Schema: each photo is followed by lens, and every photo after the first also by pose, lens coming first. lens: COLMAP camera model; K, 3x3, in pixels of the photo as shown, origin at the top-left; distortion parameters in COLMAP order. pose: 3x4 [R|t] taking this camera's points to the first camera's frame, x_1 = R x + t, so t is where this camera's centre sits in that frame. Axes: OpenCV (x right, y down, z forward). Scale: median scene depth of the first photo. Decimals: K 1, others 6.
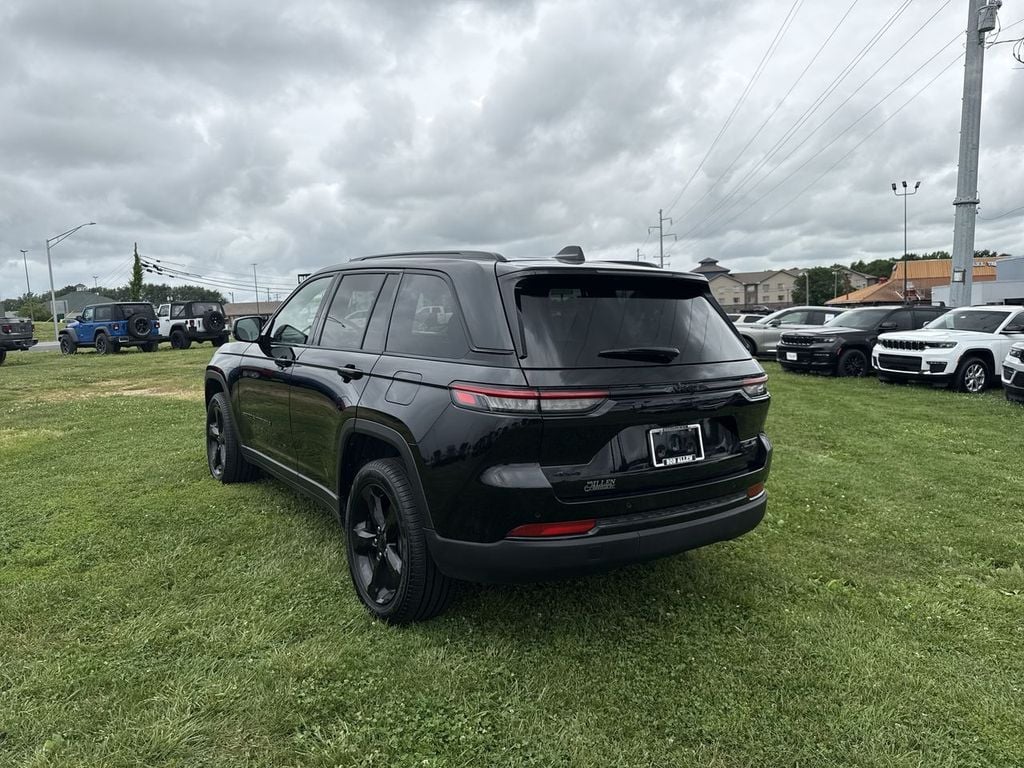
lens RADIAL K [[713.3, 0, 490.2], [0, 713.3, 366.7], [0, 0, 1]] dist [0.035989, -0.052017]
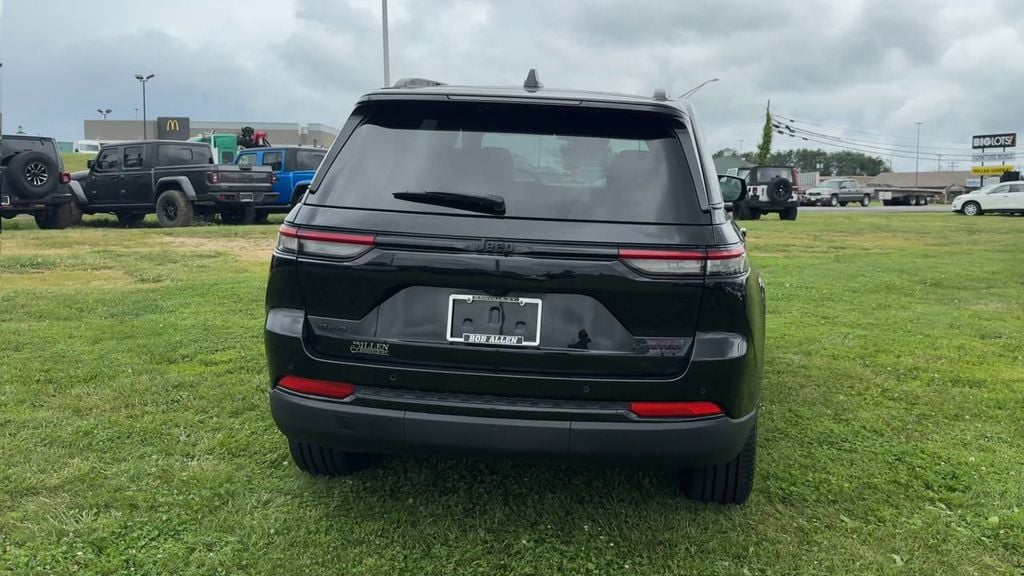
lens RADIAL K [[898.2, 0, 573.1], [0, 898.2, 258.5], [0, 0, 1]] dist [0.035379, -0.027502]
pose [[0.772173, 0.083872, -0.629852, 0.914045], [-0.080288, 0.996184, 0.034224, 0.002775], [0.630319, 0.024143, 0.775961, 0.287832]]
